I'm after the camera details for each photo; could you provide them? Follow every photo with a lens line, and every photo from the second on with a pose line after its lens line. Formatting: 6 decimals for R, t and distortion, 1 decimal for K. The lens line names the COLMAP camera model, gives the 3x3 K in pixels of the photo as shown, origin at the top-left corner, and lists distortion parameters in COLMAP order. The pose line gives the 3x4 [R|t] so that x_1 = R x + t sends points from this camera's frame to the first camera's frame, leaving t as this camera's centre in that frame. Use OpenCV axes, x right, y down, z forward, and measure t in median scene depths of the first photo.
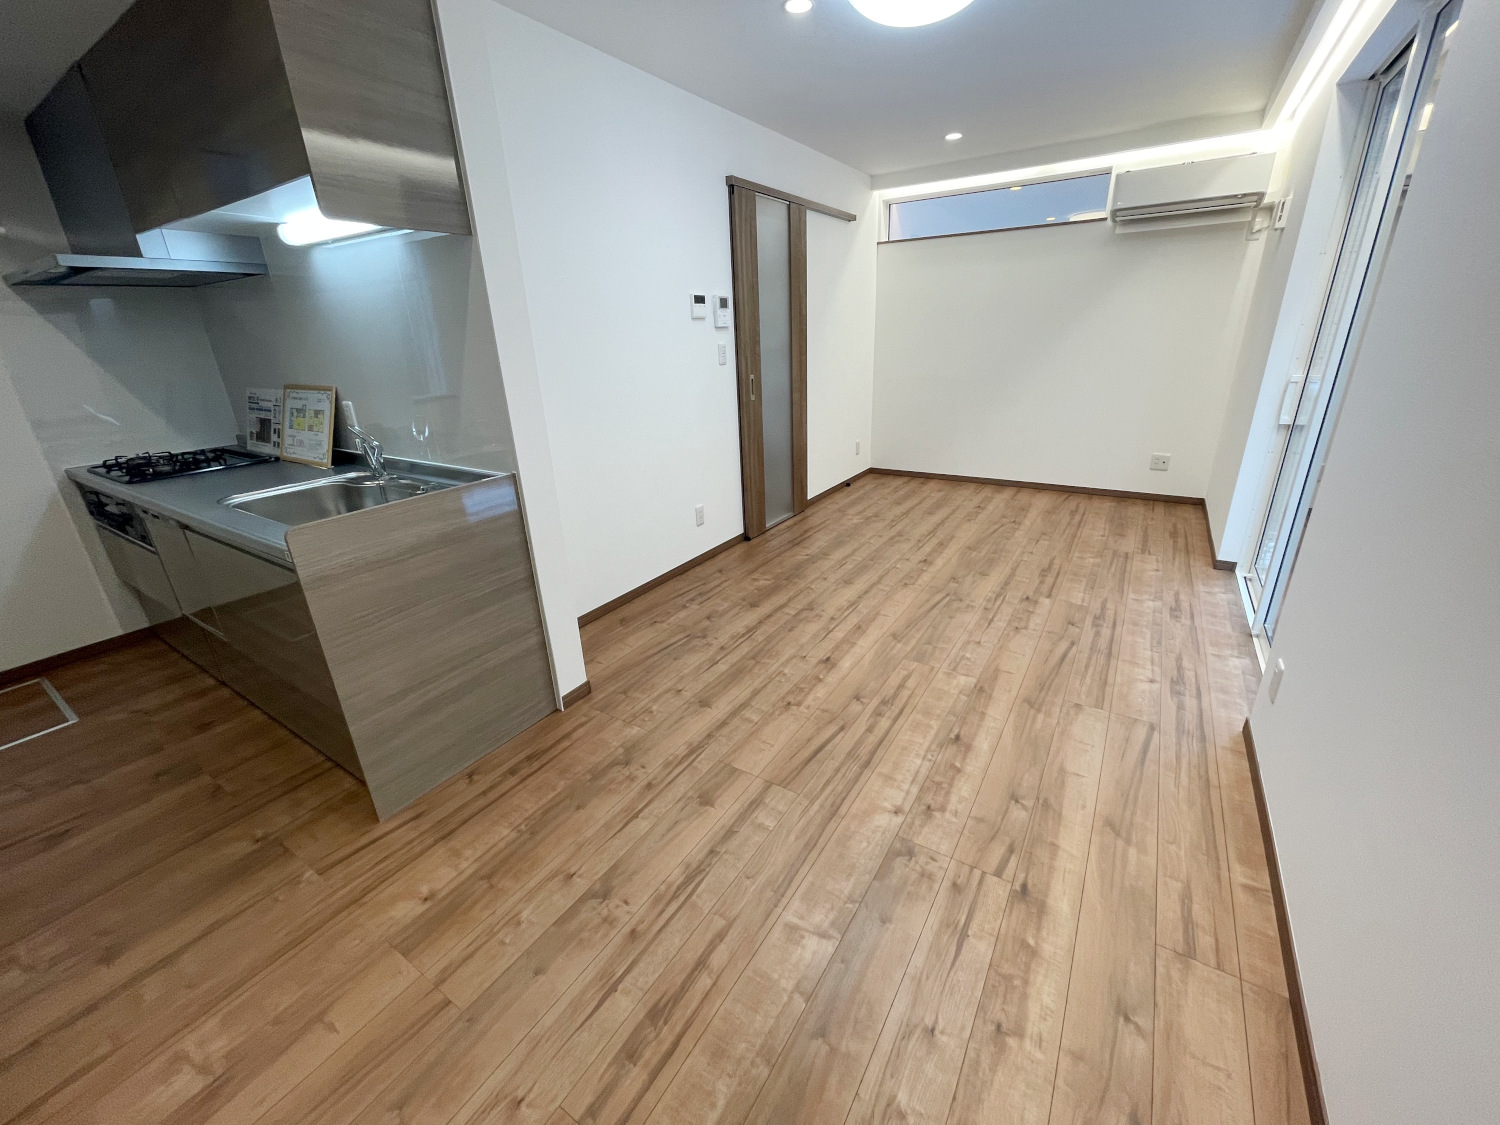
lens RADIAL K [[604.1, 0, 754.2], [0, 604.1, 554.1], [0, 0, 1]] dist [-0.002612, 0.000121]
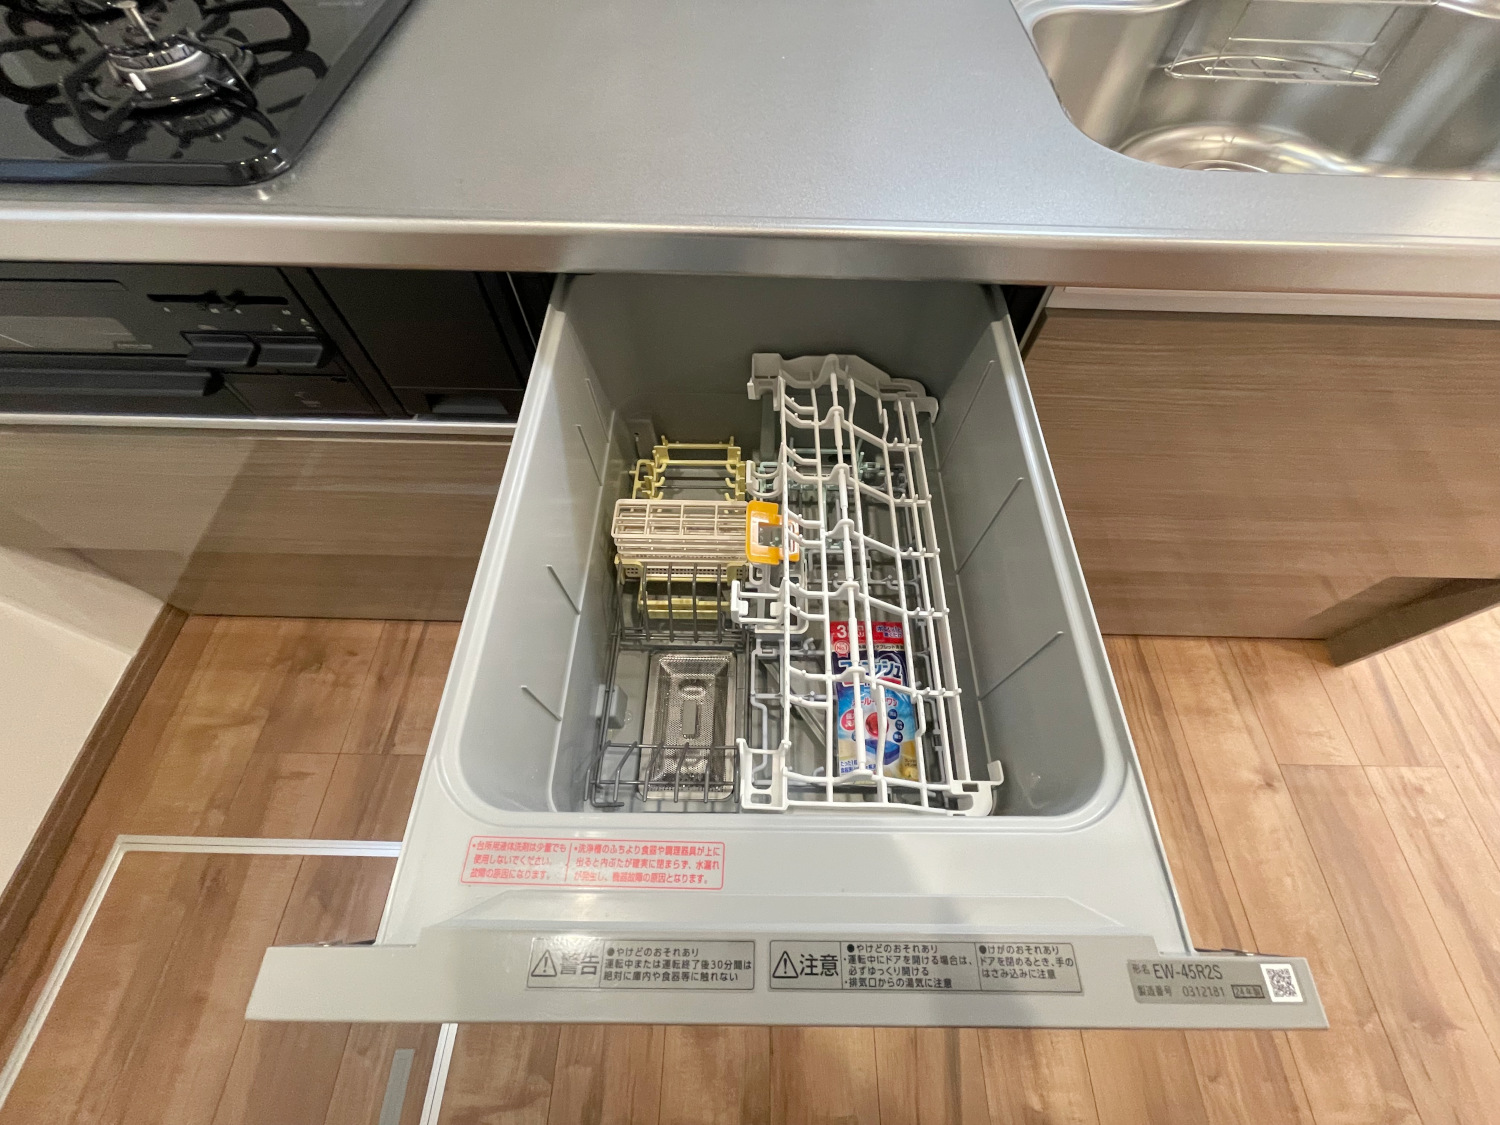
lens RADIAL K [[604.1, 0, 754.2], [0, 604.1, 554.1], [0, 0, 1]] dist [-0.002612, 0.000121]
pose [[0.846479, -0.429584, 0.314533, -0.677647], [0.136033, 0.745651, 0.652304, -0.087609], [-0.514751, -0.509374, 0.689615, 0.482422]]
